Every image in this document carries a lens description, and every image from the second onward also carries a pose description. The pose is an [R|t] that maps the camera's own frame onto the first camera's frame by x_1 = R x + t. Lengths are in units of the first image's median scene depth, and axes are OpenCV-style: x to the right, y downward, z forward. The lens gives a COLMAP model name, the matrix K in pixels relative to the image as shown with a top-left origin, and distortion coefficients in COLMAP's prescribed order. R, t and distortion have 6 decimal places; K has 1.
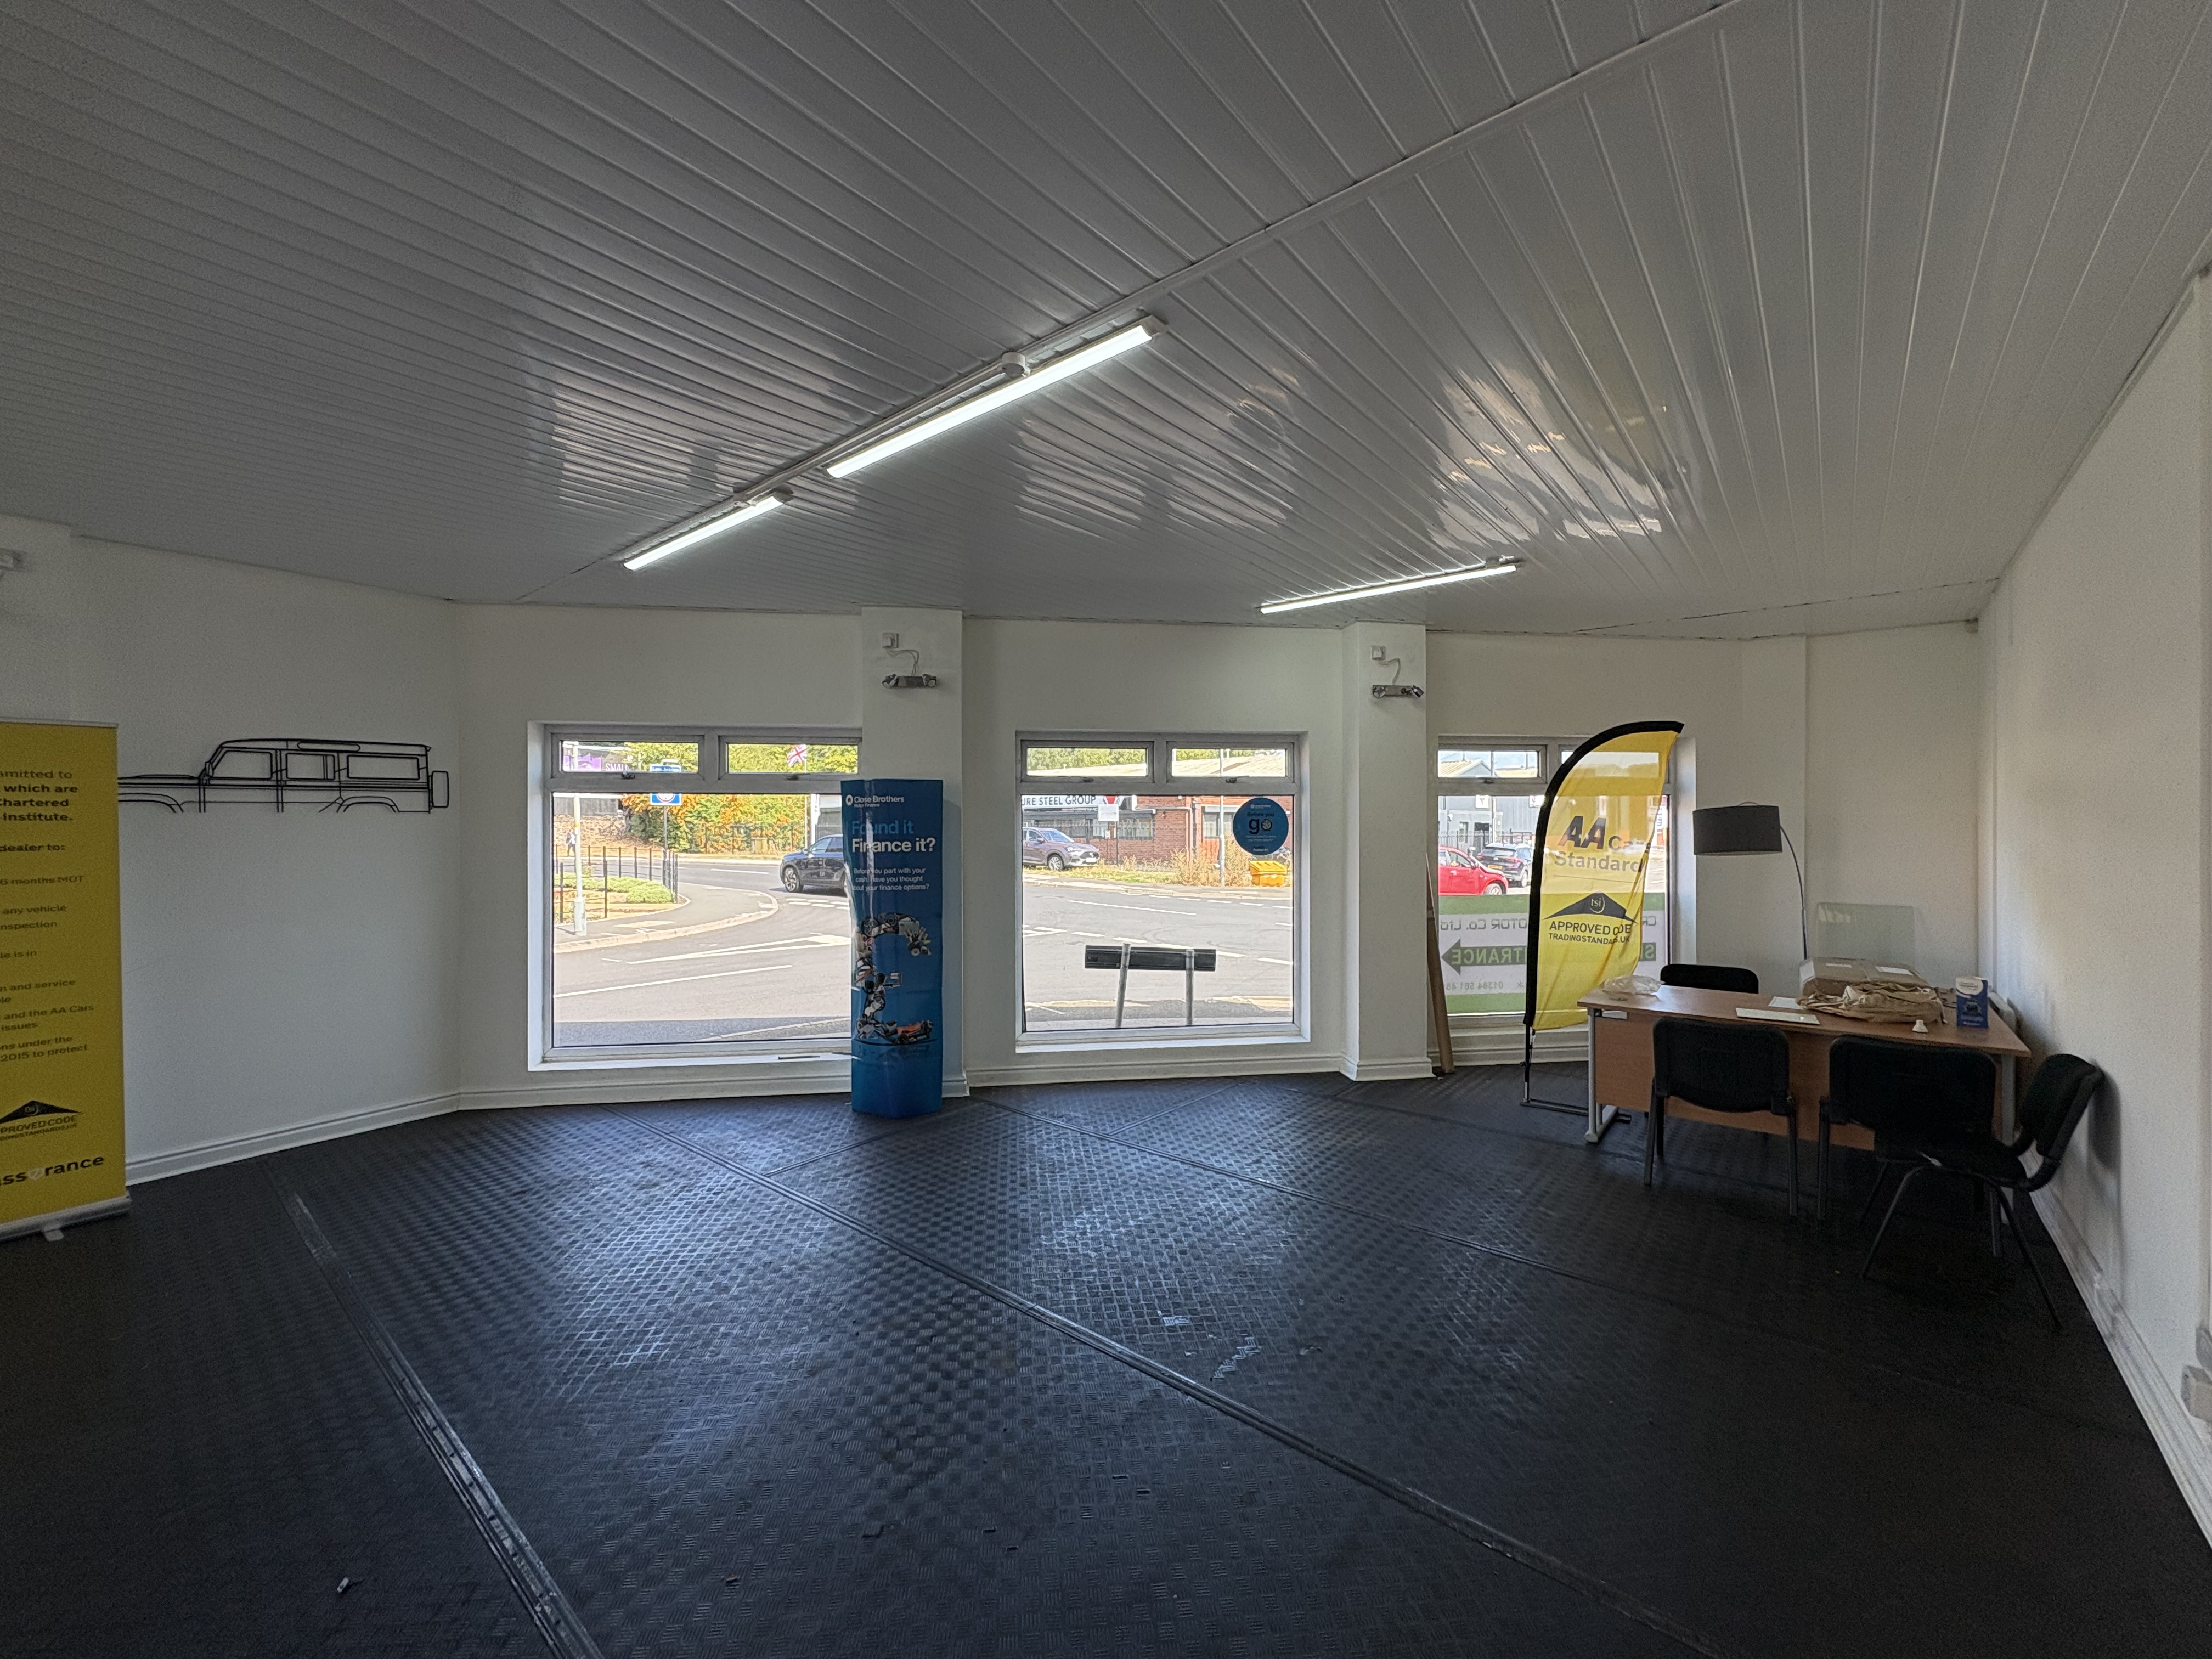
lens RADIAL K [[881.3, 0, 1098.4], [0, 881.3, 826.9], [0, 0, 1]] dist [0.000283, -0.000096]
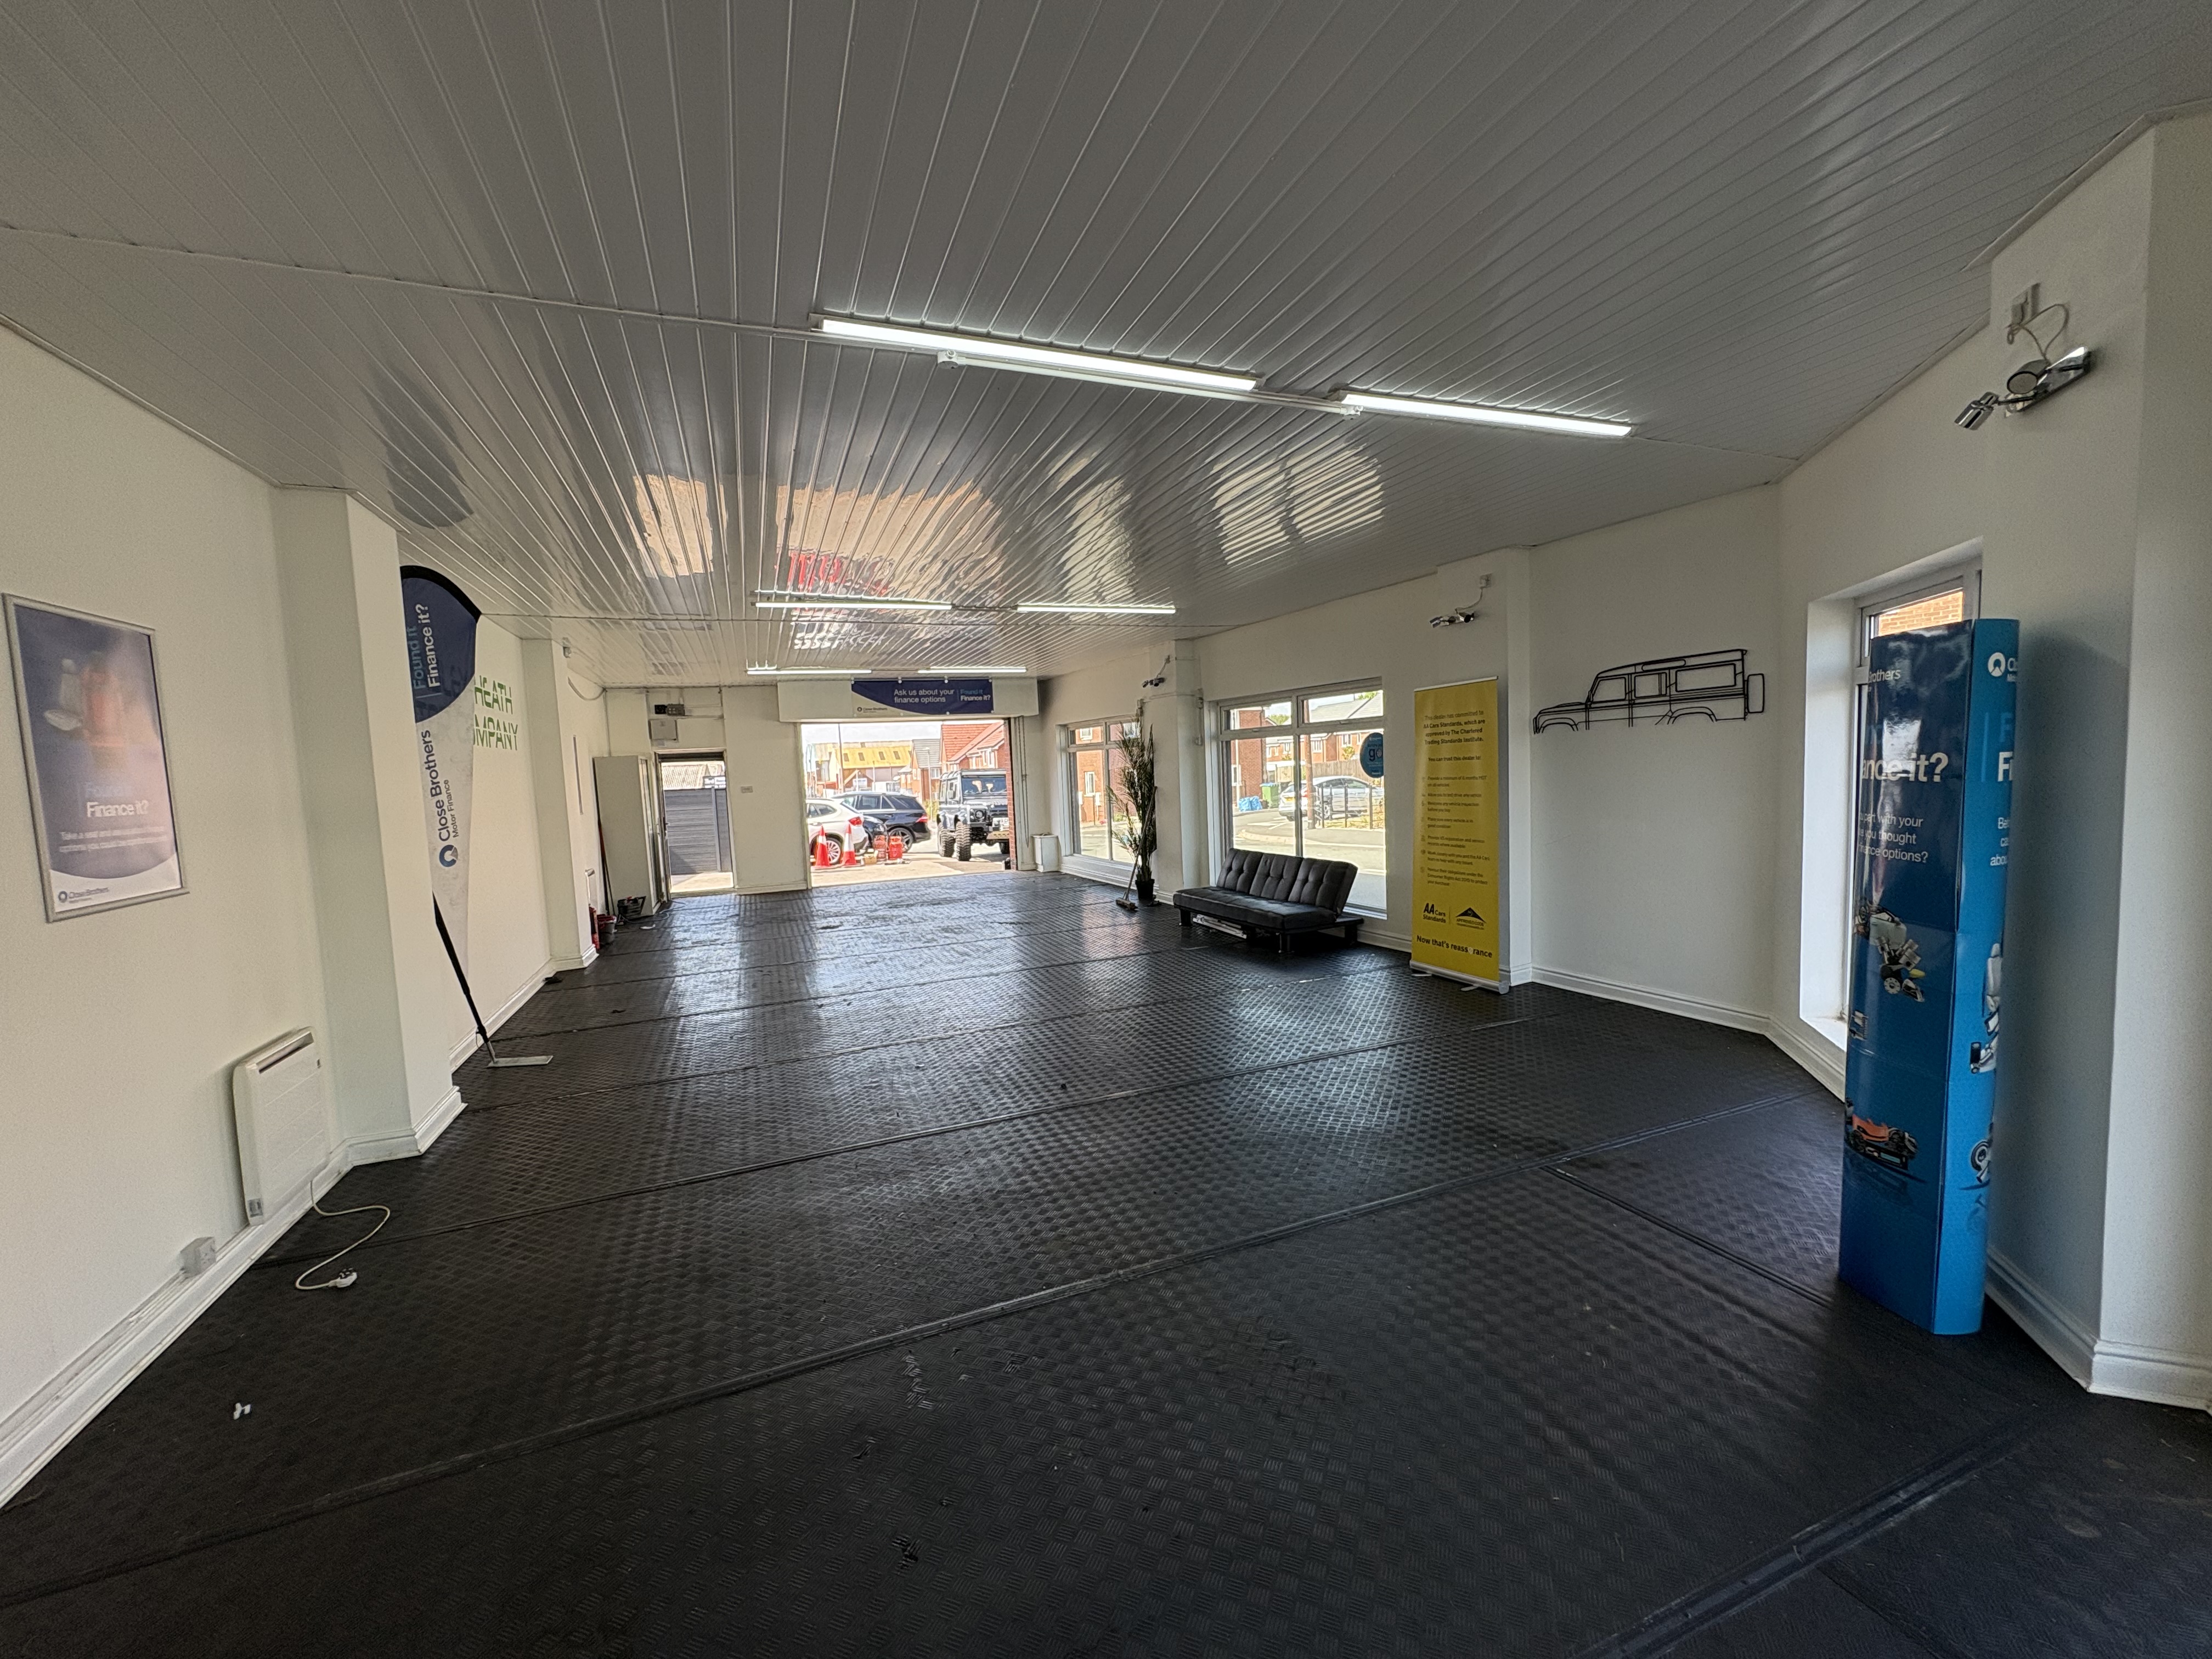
lens RADIAL K [[881.3, 0, 1098.4], [0, 881.3, 826.9], [0, 0, 1]] dist [0.000283, -0.000096]
pose [[-0.476227, 0.089313, -0.874775, 0.459896], [0.045282, 0.995999, 0.077038, -0.005472], [0.878156, -0.002924, -0.478366, 0.903362]]
